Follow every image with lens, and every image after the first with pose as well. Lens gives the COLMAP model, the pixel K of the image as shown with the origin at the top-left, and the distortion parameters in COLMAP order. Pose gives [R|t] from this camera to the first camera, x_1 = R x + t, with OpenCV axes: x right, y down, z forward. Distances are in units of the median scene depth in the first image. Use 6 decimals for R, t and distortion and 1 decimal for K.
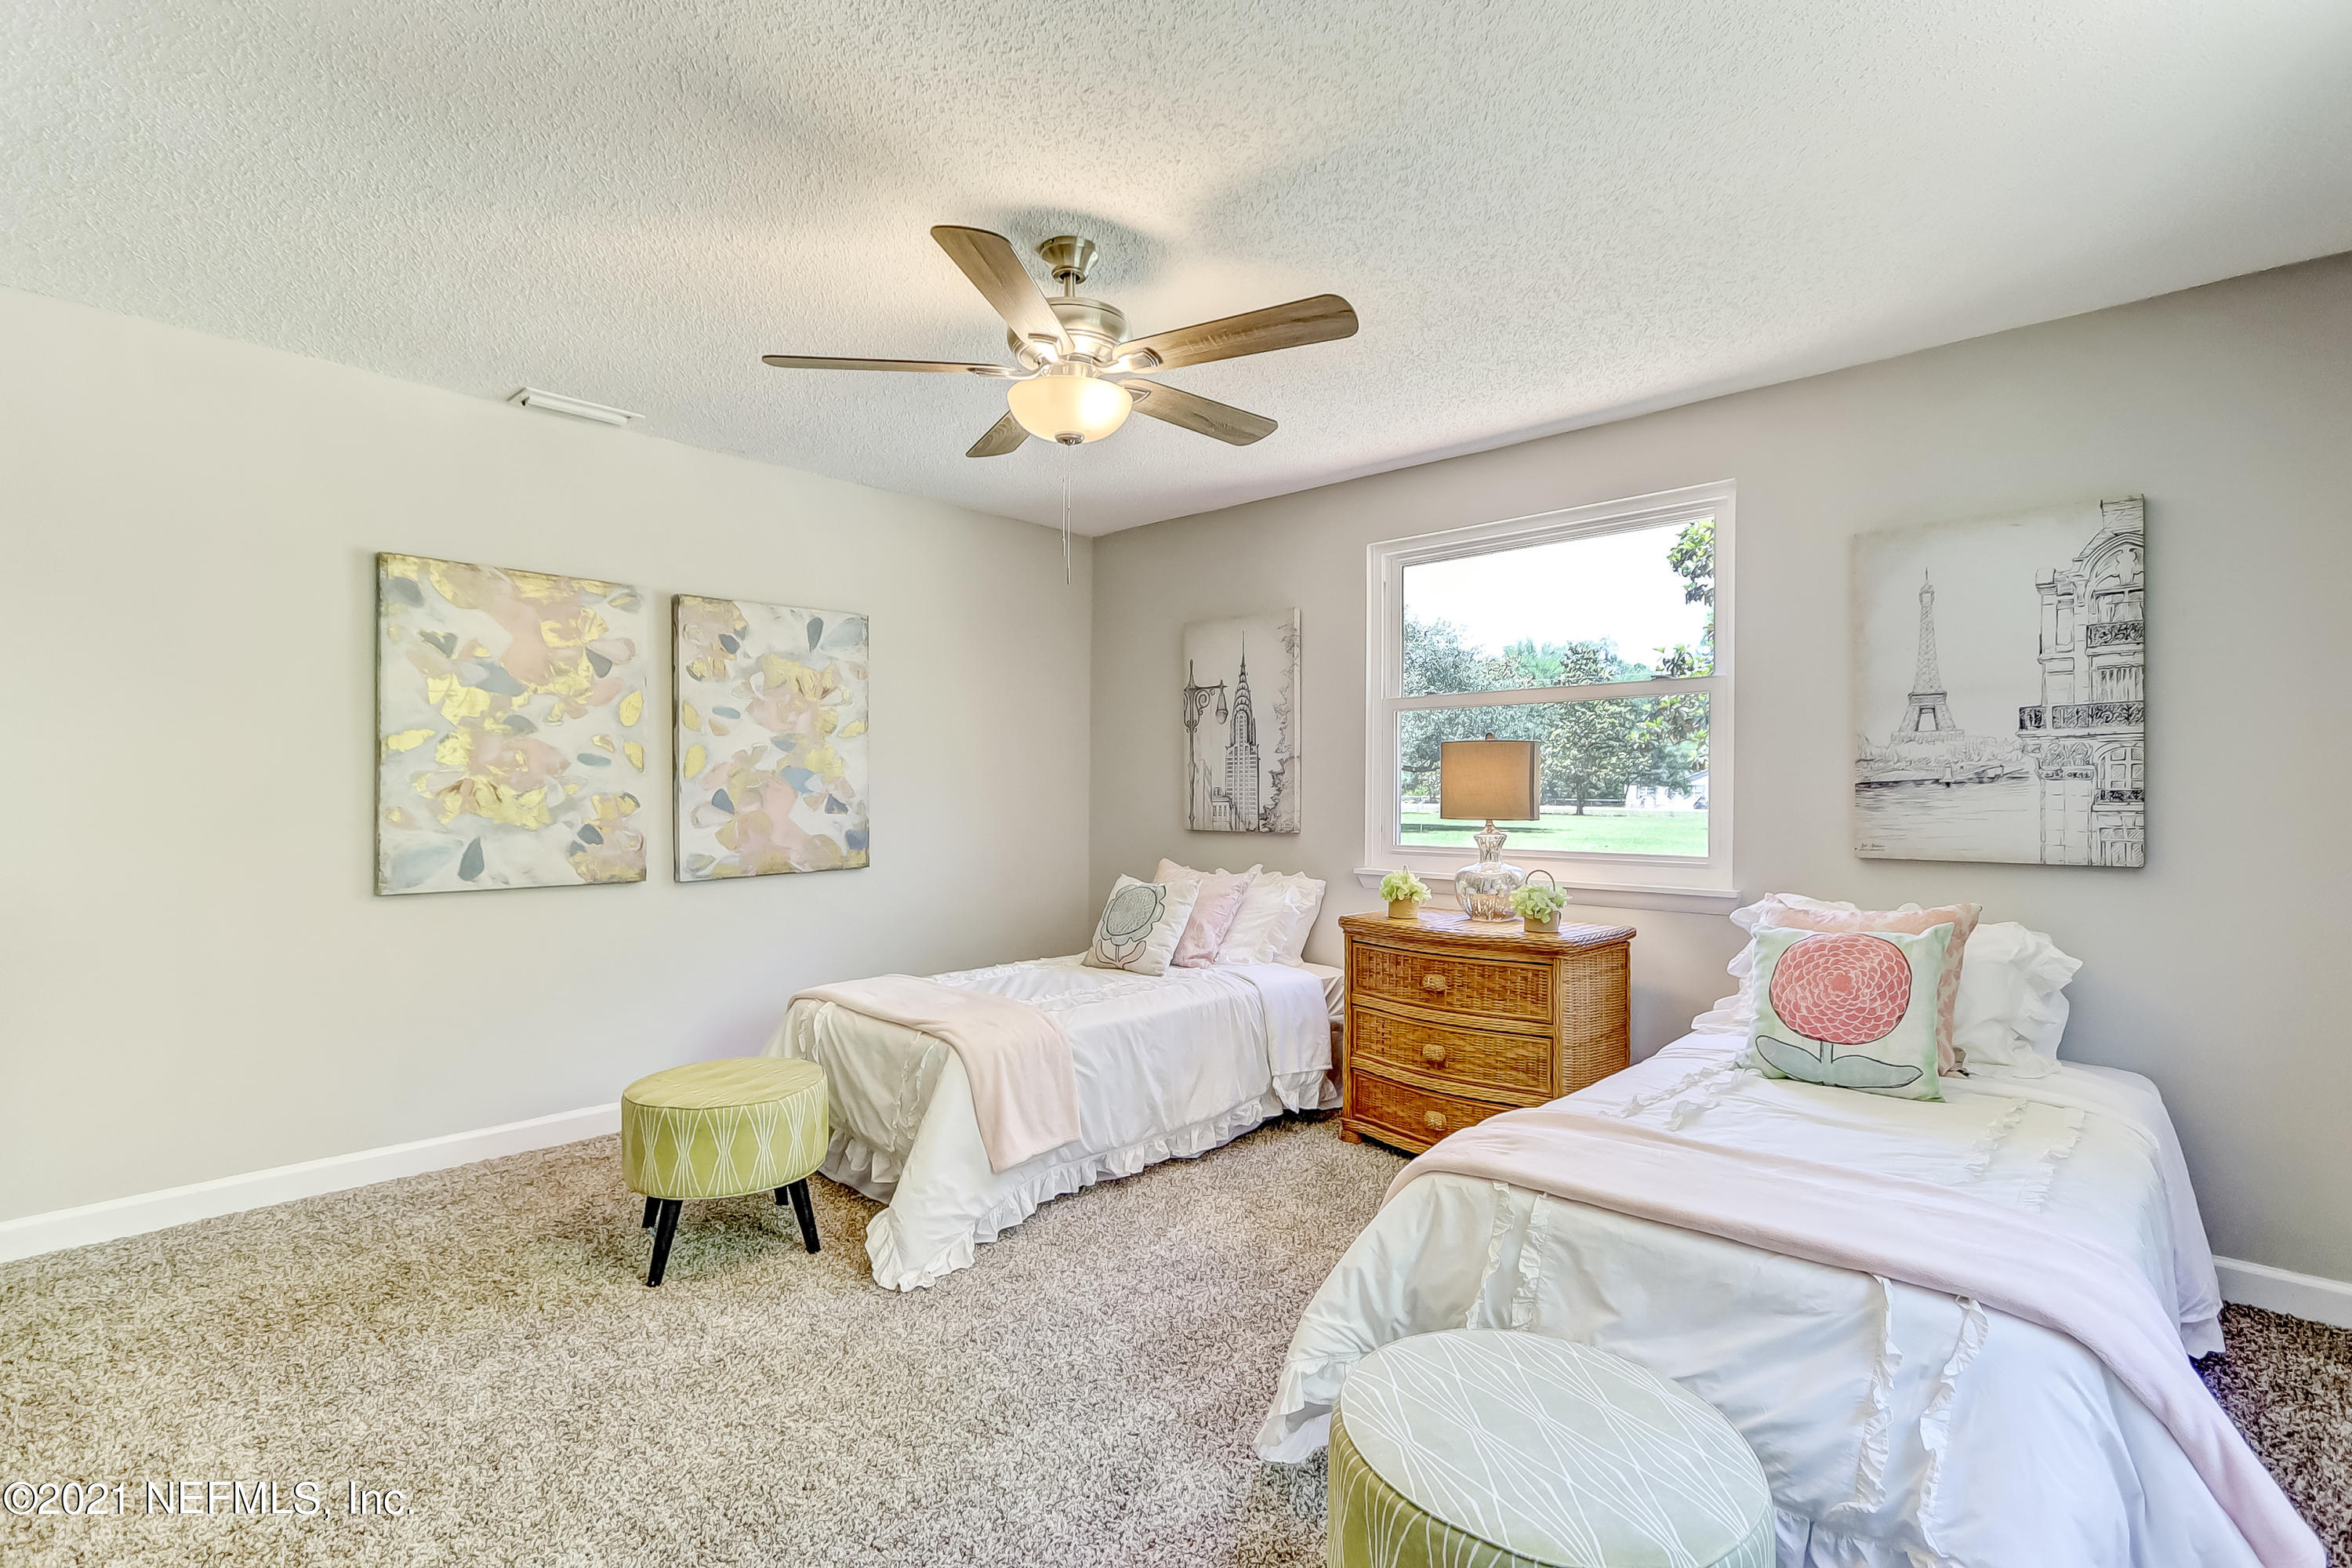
lens RADIAL K [[1106.0, 0, 1163.8], [0, 1106.0, 790.4], [0, 0, 1]] dist [-0.000727, 0.001536]
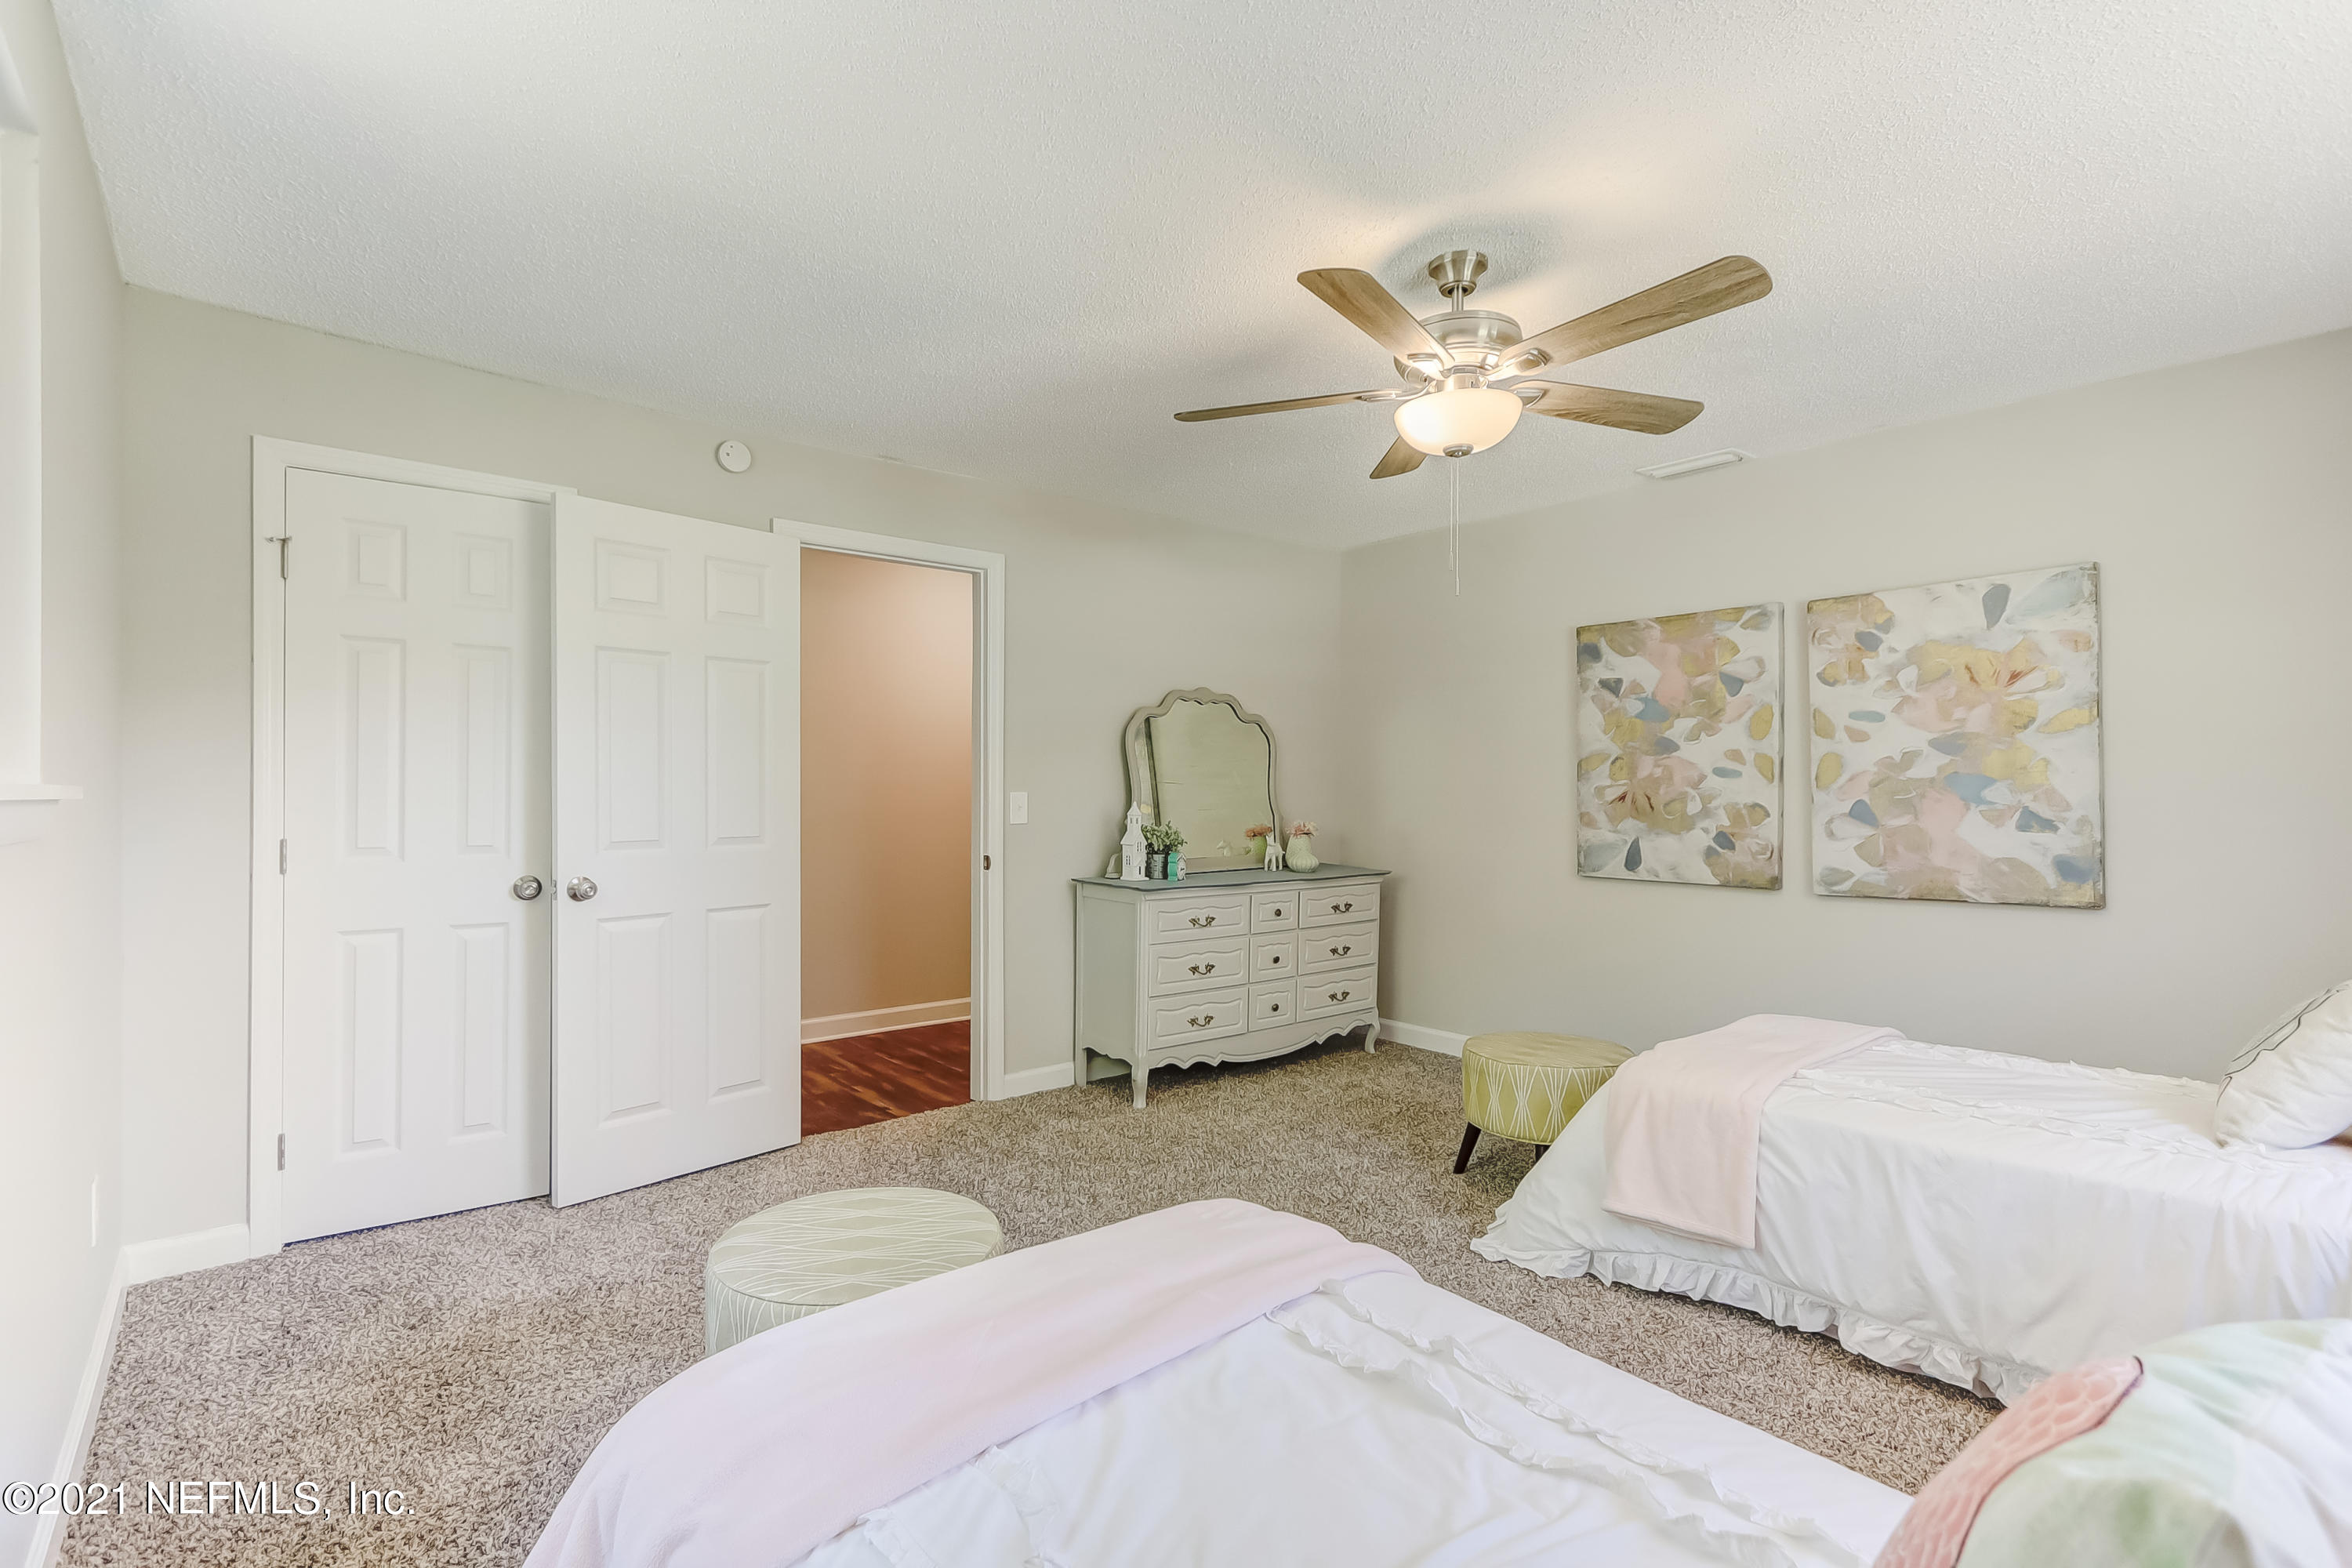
lens RADIAL K [[1106.0, 0, 1163.8], [0, 1106.0, 790.4], [0, 0, 1]] dist [-0.000727, 0.001536]
pose [[-0.127948, -0.009153, -0.991739, 0.589612], [-0.006110, 0.999946, -0.008441, 0.002507], [0.991762, 0.004980, -0.127997, 0.539252]]
